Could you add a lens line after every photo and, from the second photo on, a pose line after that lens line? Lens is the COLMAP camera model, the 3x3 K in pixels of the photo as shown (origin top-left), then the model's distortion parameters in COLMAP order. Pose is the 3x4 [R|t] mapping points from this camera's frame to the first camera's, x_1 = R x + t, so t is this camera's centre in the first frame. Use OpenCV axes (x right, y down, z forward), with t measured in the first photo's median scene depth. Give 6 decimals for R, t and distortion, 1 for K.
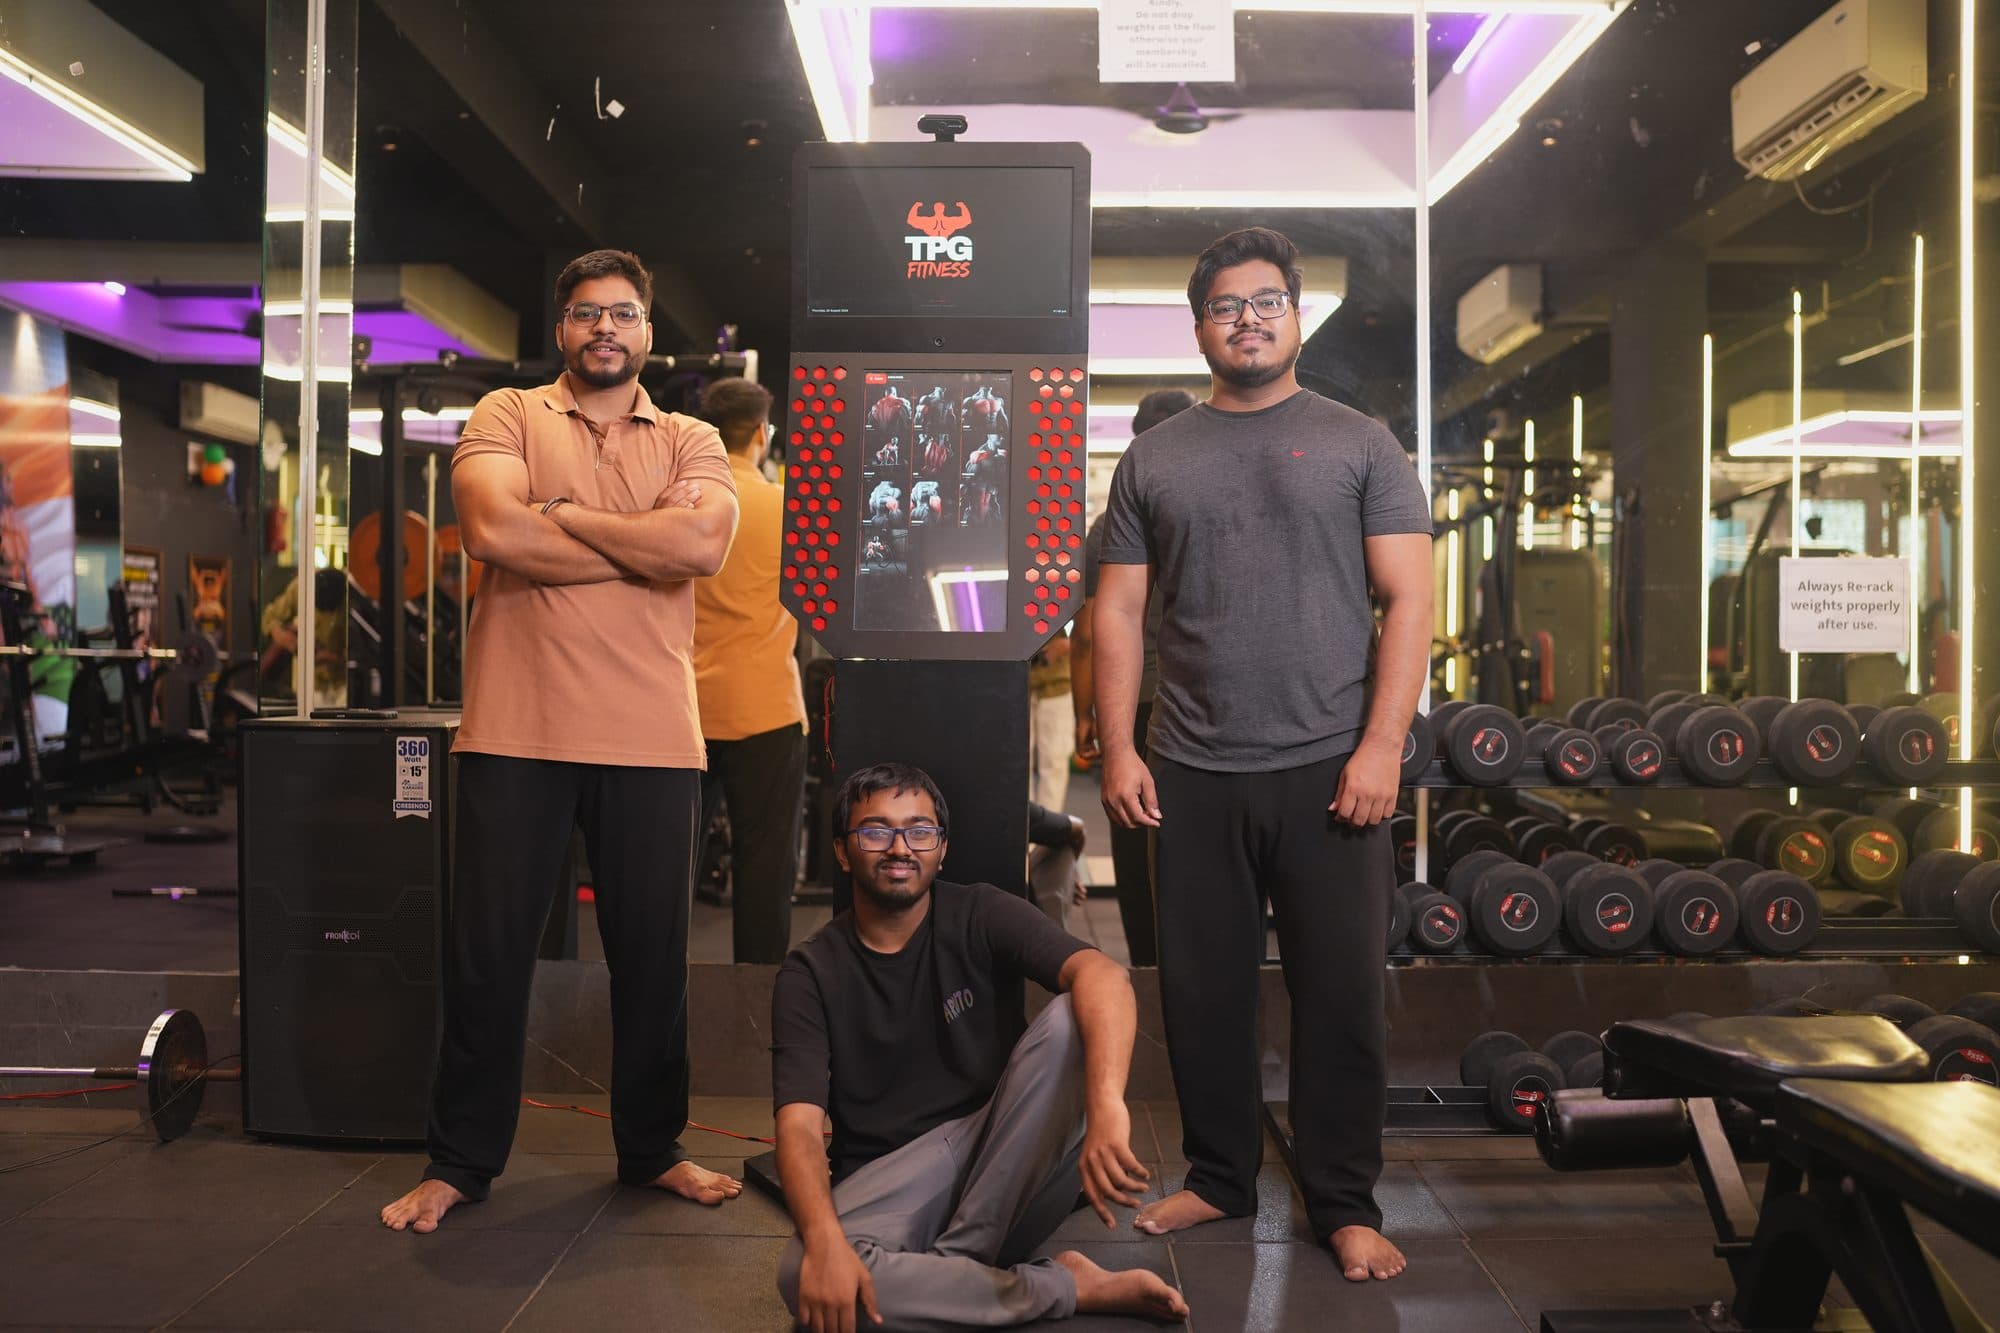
lens RADIAL K [[1884.1, 0, 1000.5], [0, 1884.1, 698.5], [0, 0, 1]] dist [-0.193022, 0.244009]
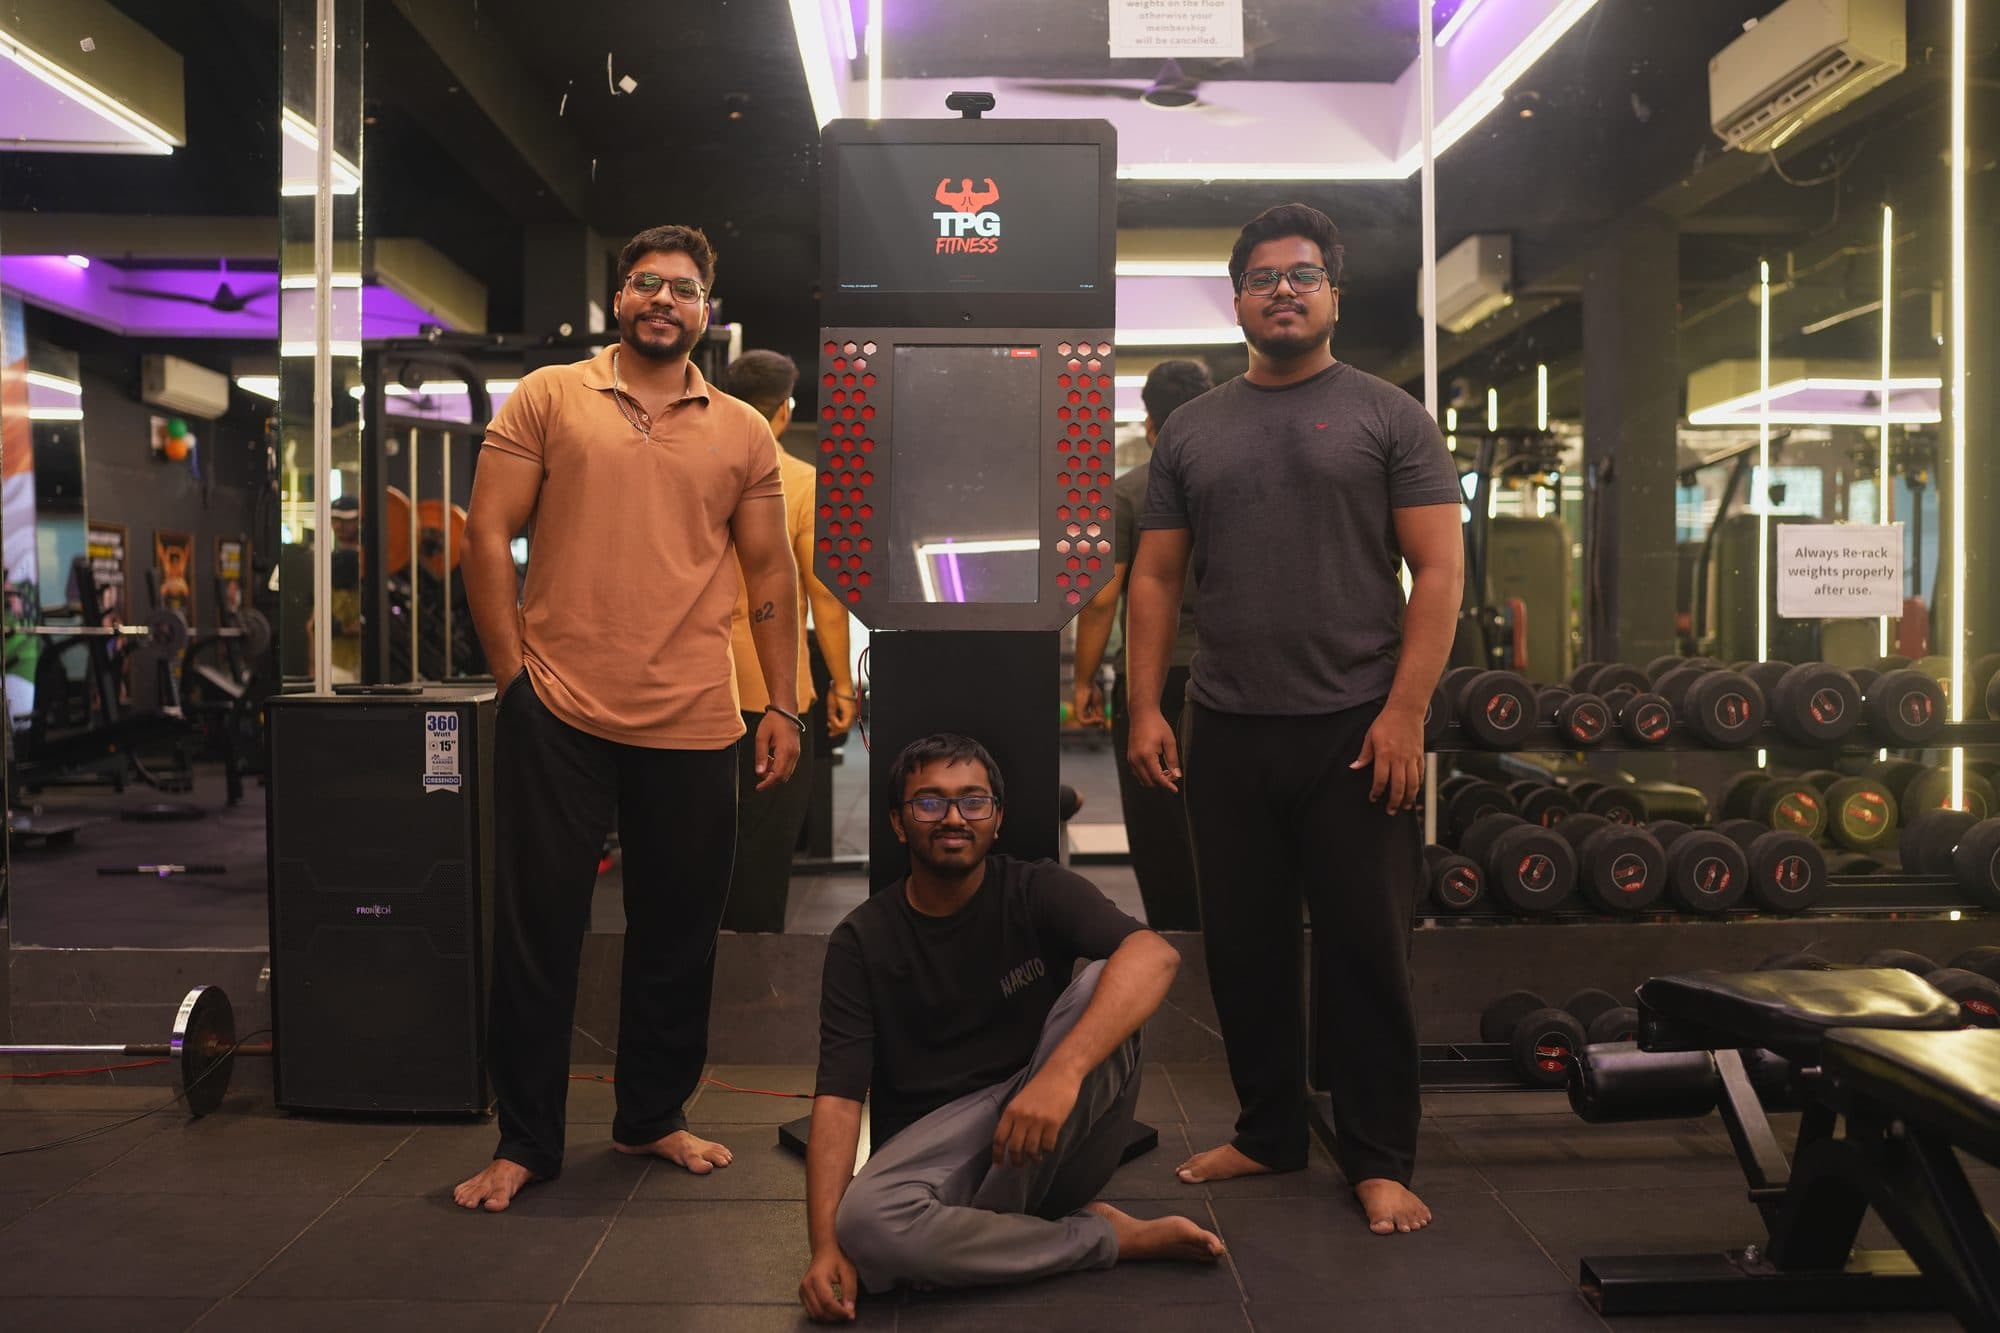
lens RADIAL K [[1884.1, 0, 1000.5], [0, 1884.1, 698.5], [0, 0, 1]] dist [-0.193022, 0.244009]
pose [[0.999609, -0.008665, 0.026588, -0.036408], [0.008239, 0.999837, 0.016088, -0.000097], [-0.026723, -0.015862, 0.999517, -0.012550]]
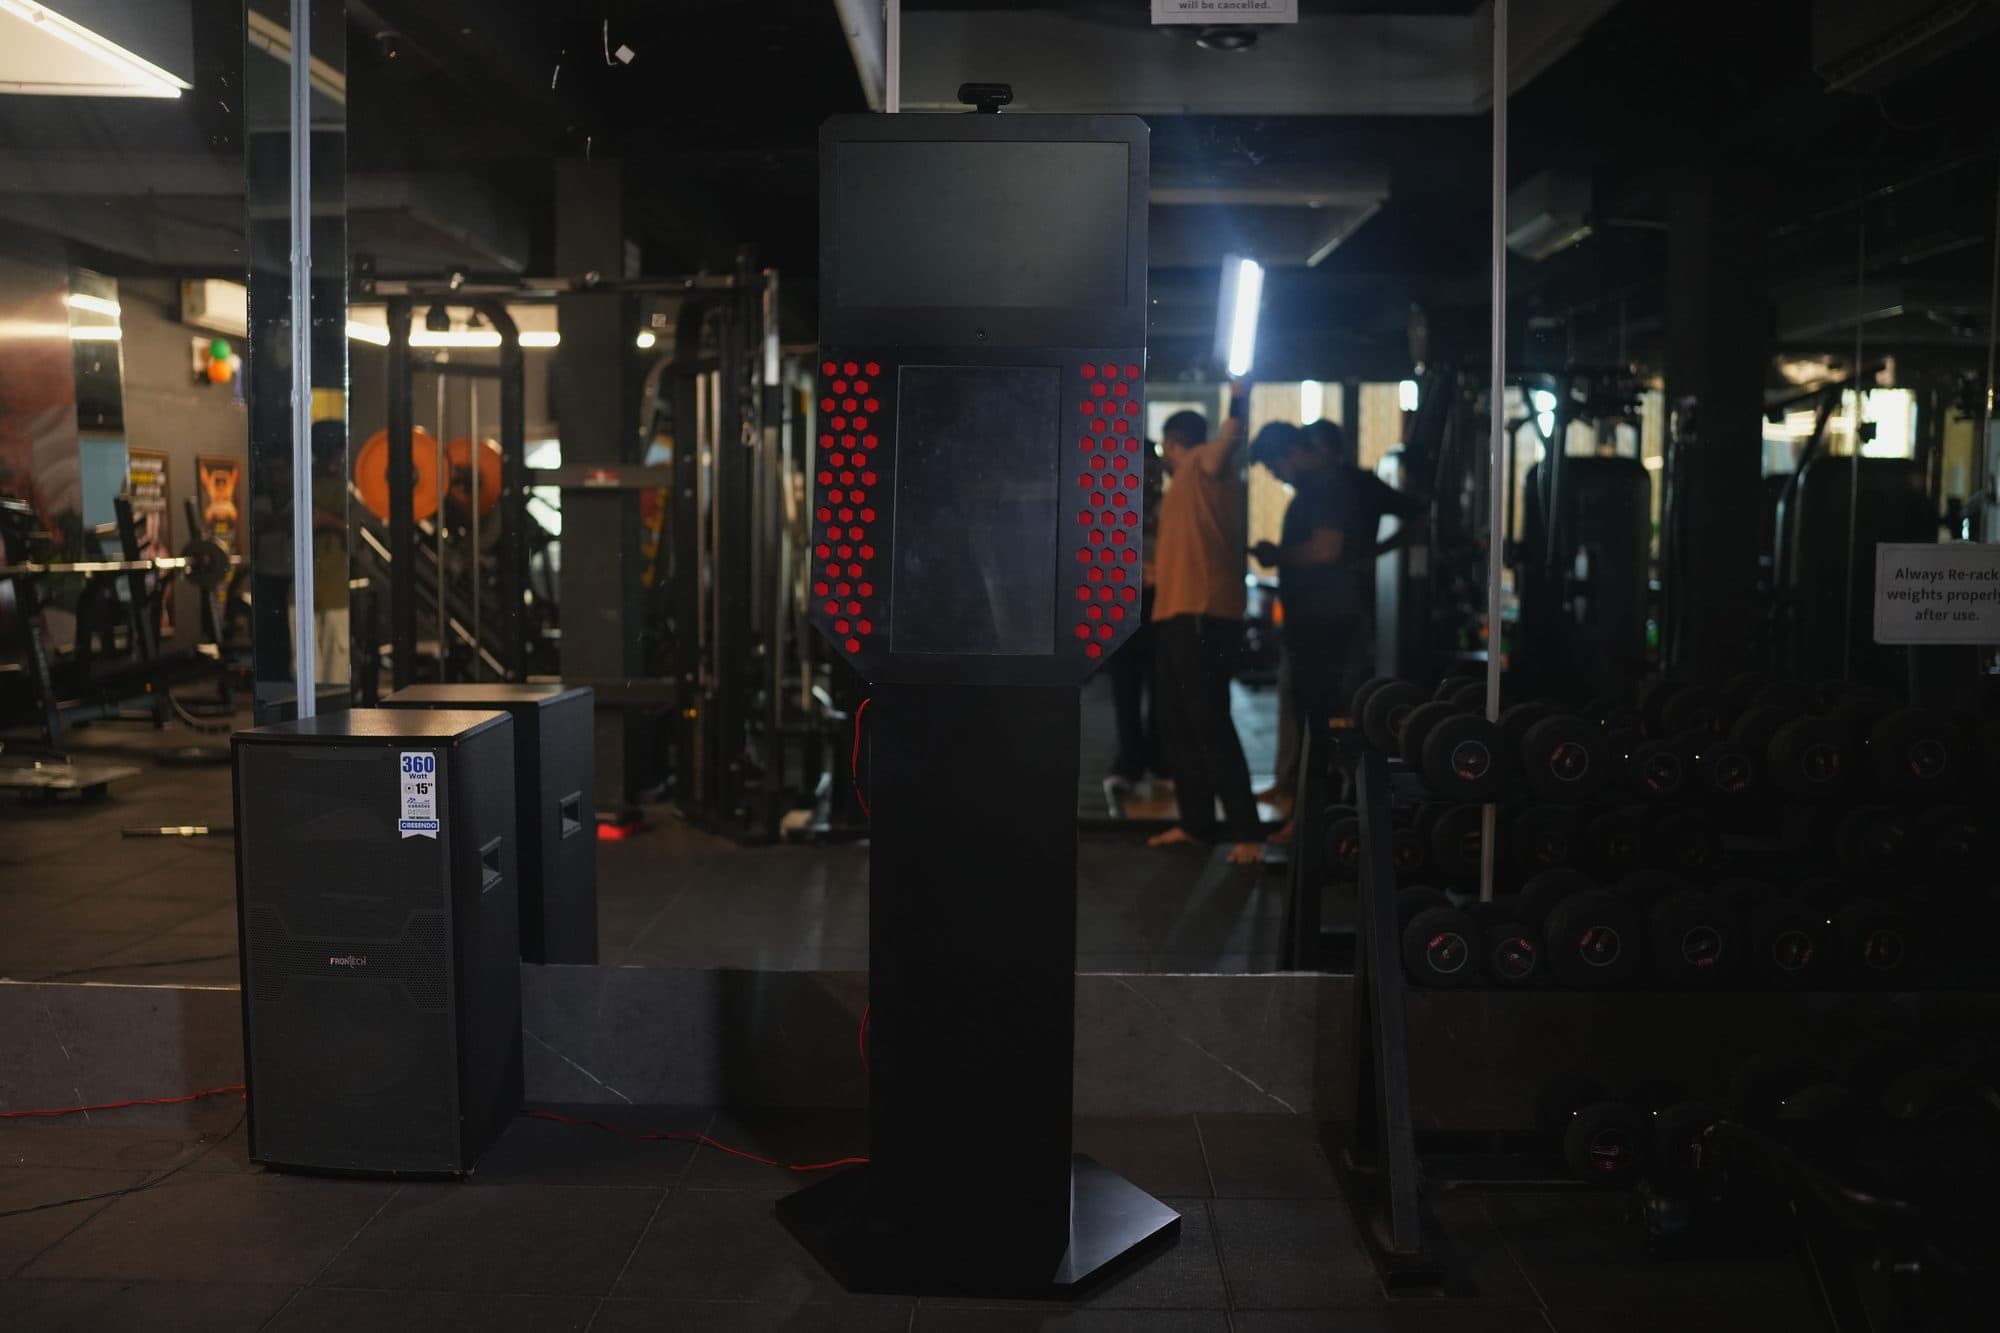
lens RADIAL K [[1891.3, 0, 999.4], [0, 1891.3, 682.5], [0, 0, 1]] dist [-0.203145, 0.259091]
pose [[0.999940, -0.000142, -0.010949, -0.011535], [0.000853, 0.997891, 0.064913, -0.066624], [0.010916, -0.064918, 0.997831, 0.060478]]
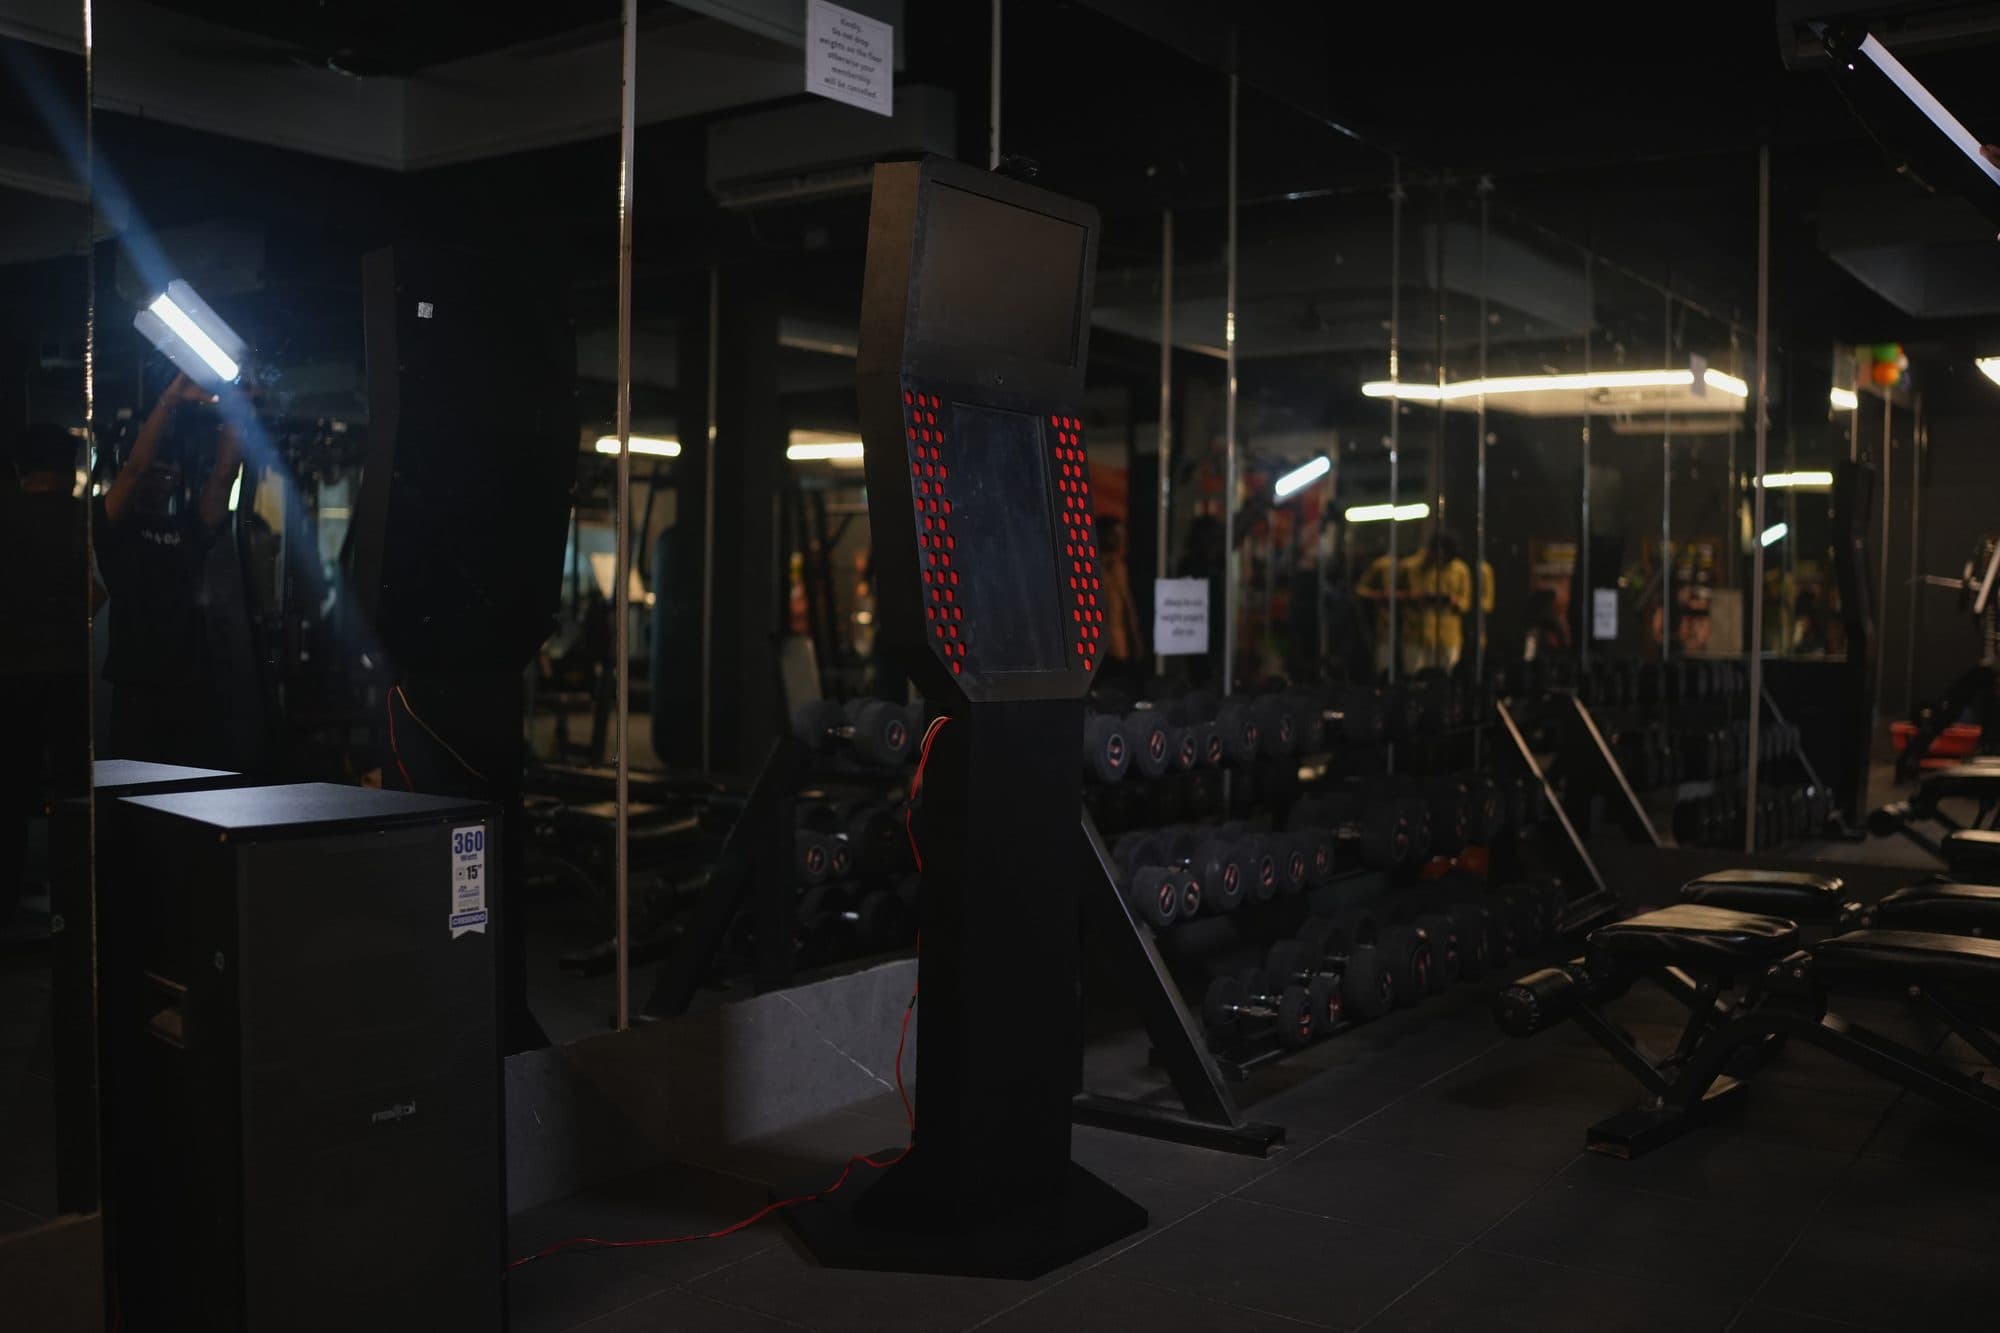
lens RADIAL K [[1907.1, 0, 1010.8], [0, 1907.1, 691.2], [0, 0, 1]] dist [-0.176544, 0.196254]
pose [[0.545891, -0.039990, 0.836901, -0.734110], [0.006155, 0.999025, 0.043722, -0.057861], [-0.837834, -0.018716, 0.545605, 0.361130]]
